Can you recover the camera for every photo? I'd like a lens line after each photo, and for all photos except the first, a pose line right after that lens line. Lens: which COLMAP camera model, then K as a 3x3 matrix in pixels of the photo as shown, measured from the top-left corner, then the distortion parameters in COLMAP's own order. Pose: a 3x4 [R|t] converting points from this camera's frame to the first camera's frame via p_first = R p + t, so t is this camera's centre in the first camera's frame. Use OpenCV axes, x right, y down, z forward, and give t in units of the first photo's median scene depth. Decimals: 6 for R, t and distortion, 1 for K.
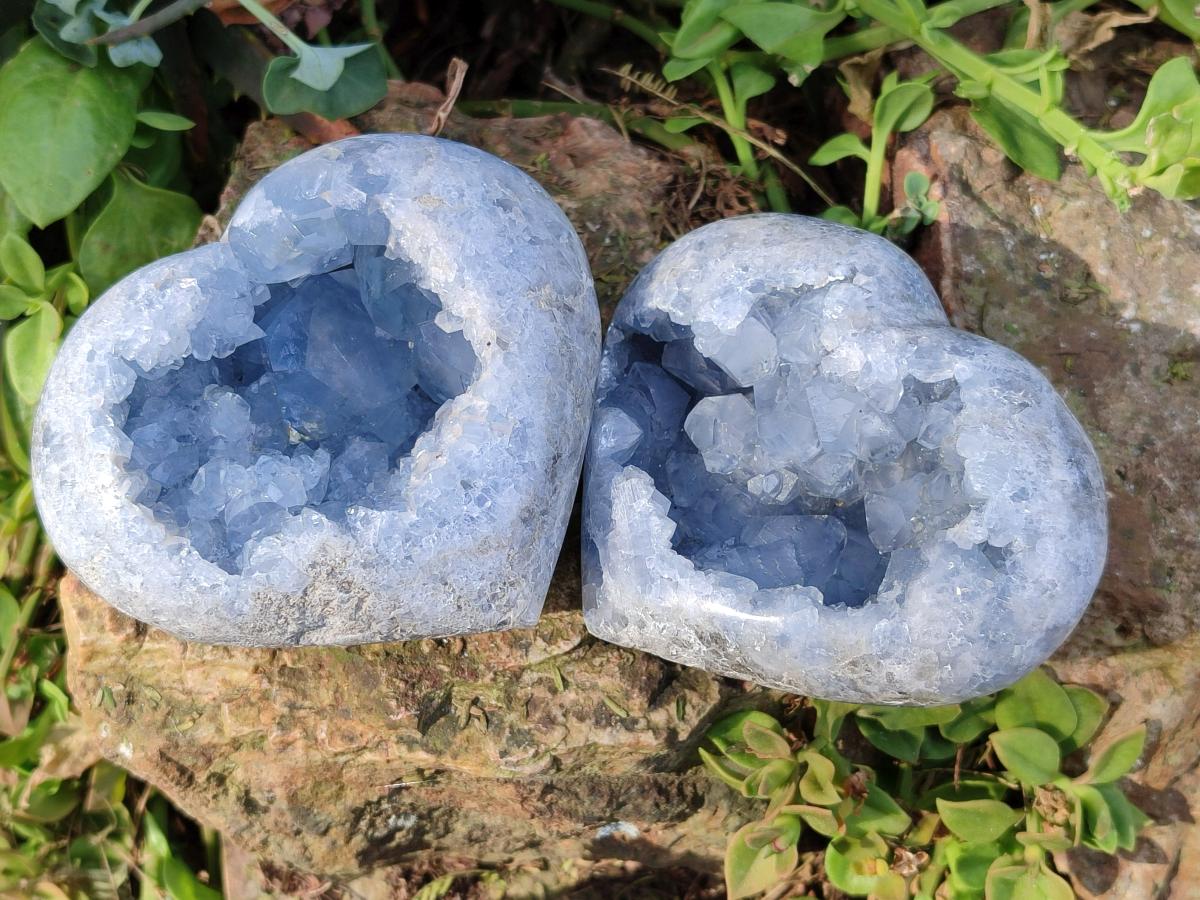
lens RADIAL K [[1840.2, 0, 600.0], [0, 1840.2, 450.0], [0, 0, 1]] dist [0.381895, -2.788604]
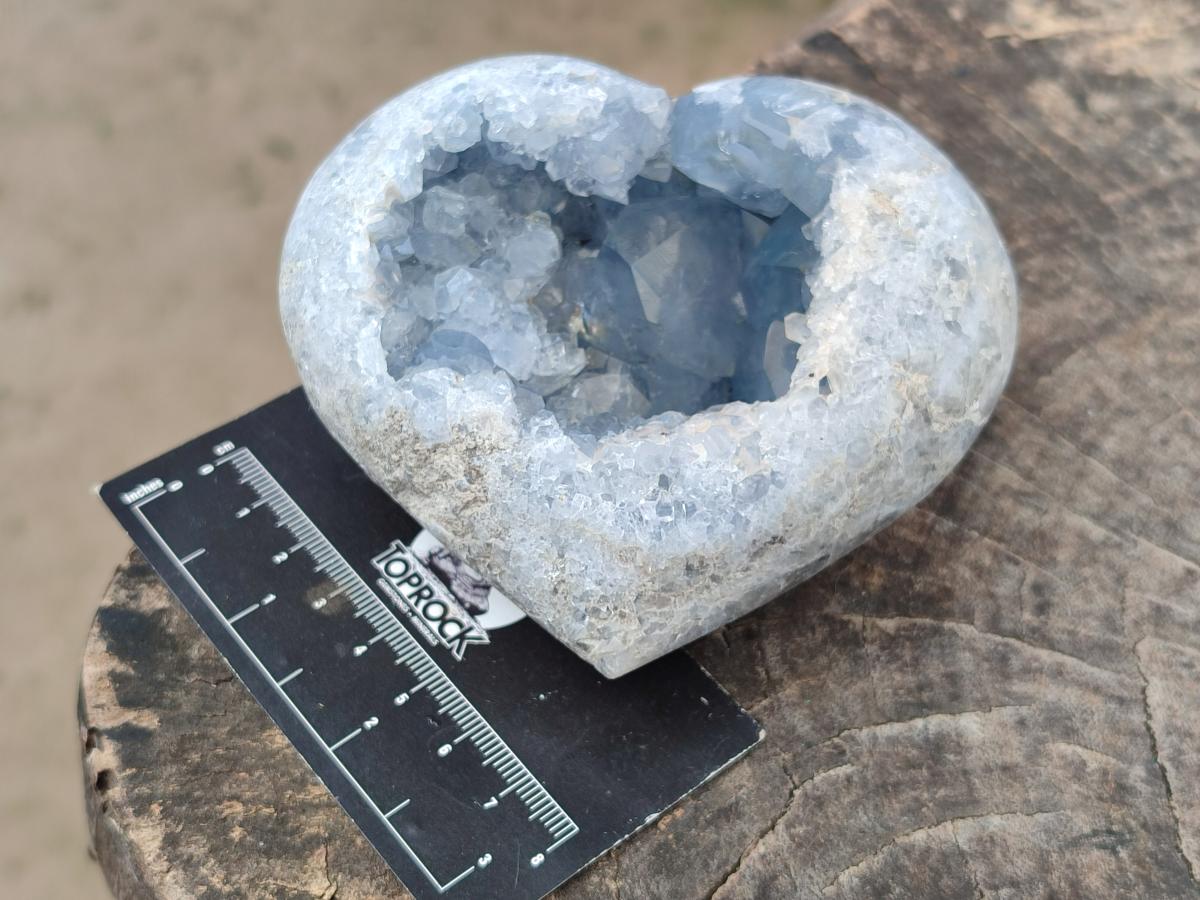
lens RADIAL K [[1840.2, 0, 600.0], [0, 1840.2, 450.0], [0, 0, 1]] dist [0.381895, -2.788604]
pose [[0.699263, 0.647819, -0.302260, 0.135751], [-0.676075, 0.736683, 0.014833, 0.015356], [0.232279, 0.193978, 0.953110, 0.231762]]
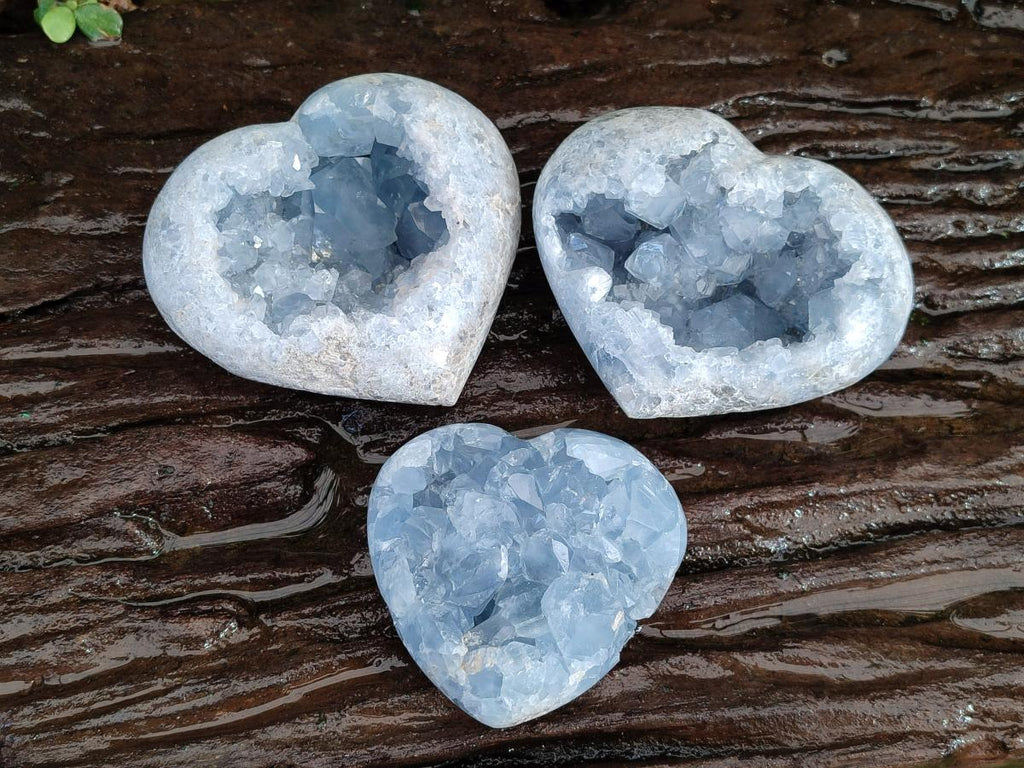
lens RADIAL K [[1570.3, 0, 512.0], [0, 1570.3, 384.0], [0, 0, 1]] dist [0.381895, -2.788604]
pose [[0.972147, 0.188991, 0.138609, -0.175108], [-0.189729, 0.981804, -0.007993, 0.078404], [-0.137598, -0.018528, 0.990315, -0.333062]]
